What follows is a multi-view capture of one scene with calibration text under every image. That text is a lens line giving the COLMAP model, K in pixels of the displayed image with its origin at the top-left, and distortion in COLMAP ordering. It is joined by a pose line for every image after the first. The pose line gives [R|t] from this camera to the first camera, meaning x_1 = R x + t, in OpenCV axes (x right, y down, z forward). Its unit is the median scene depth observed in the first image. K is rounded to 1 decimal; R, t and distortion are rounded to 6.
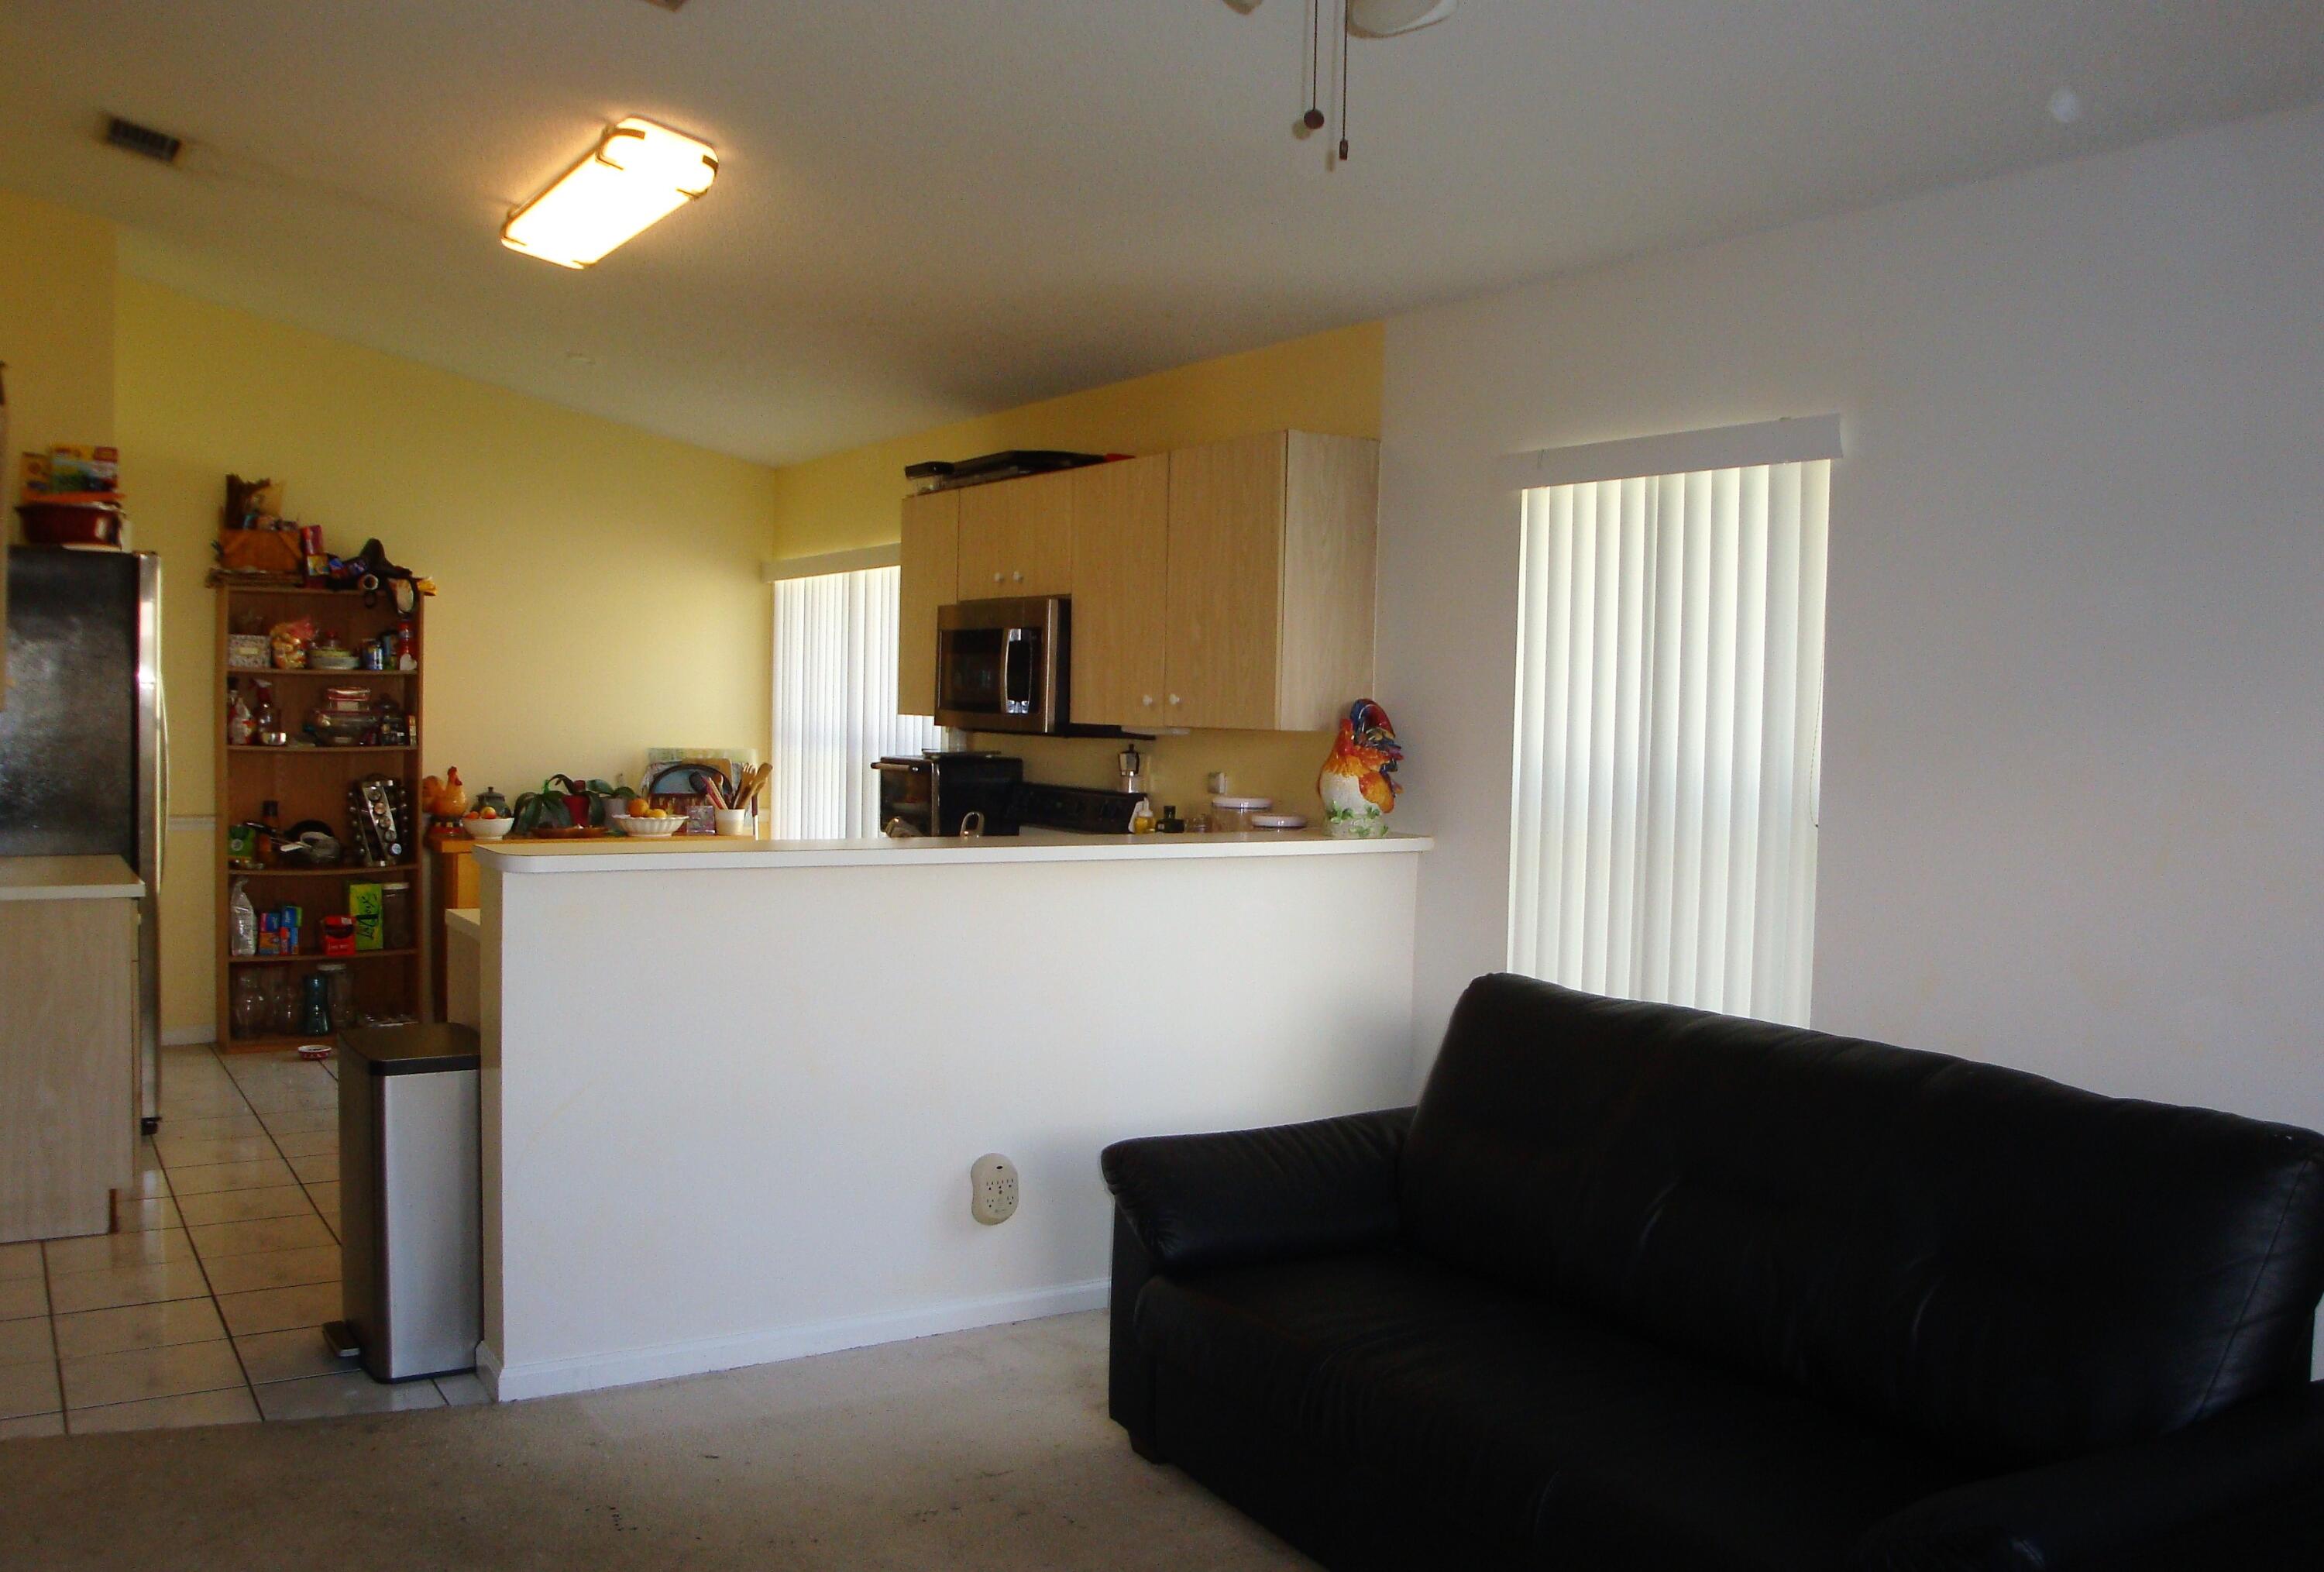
lens RADIAL K [[1998.5, 0, 1162.0], [0, 1998.5, 786.0], [0, 0, 1]] dist [-0.057123, 0.006242]
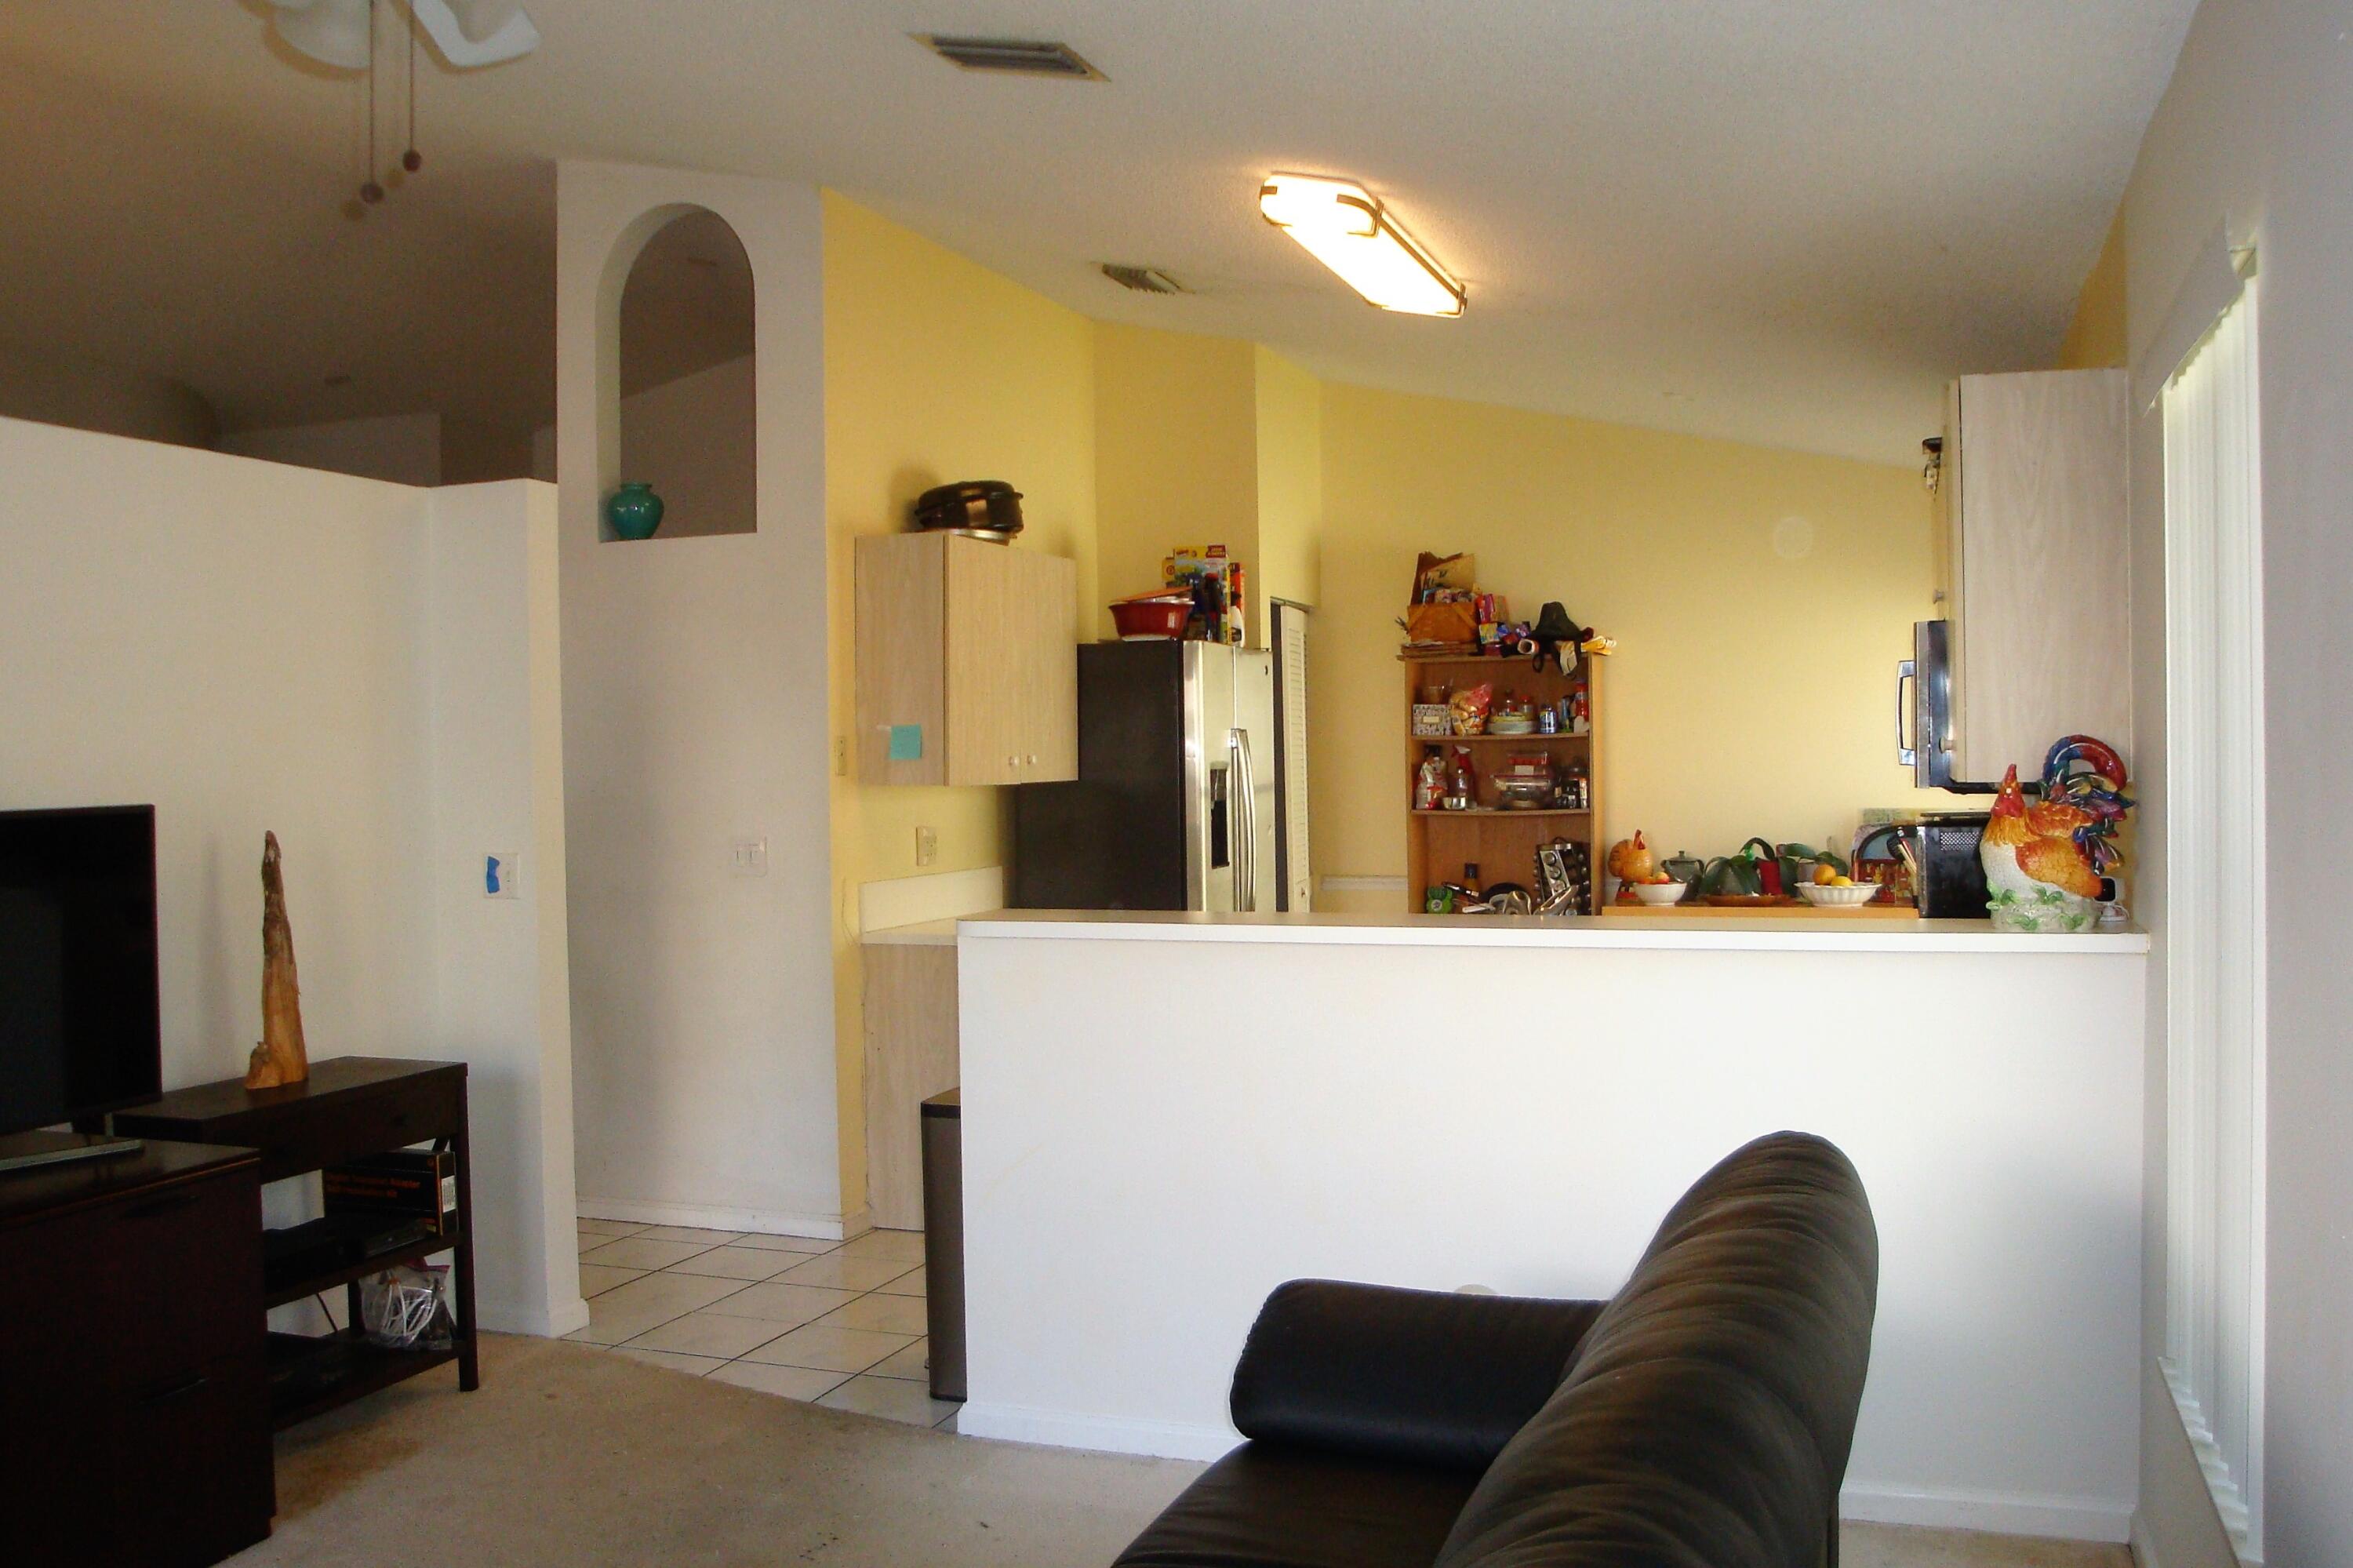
lens RADIAL K [[2099.5, 0, 1176.5], [0, 2099.5, 784.0], [0, 0, 1]] dist [-0.149901, 0.157633]
pose [[0.629963, -0.018370, -0.776408, 0.308859], [-0.004816, 0.999609, -0.027559, -0.003204], [0.776610, 0.021100, 0.629628, 0.196021]]
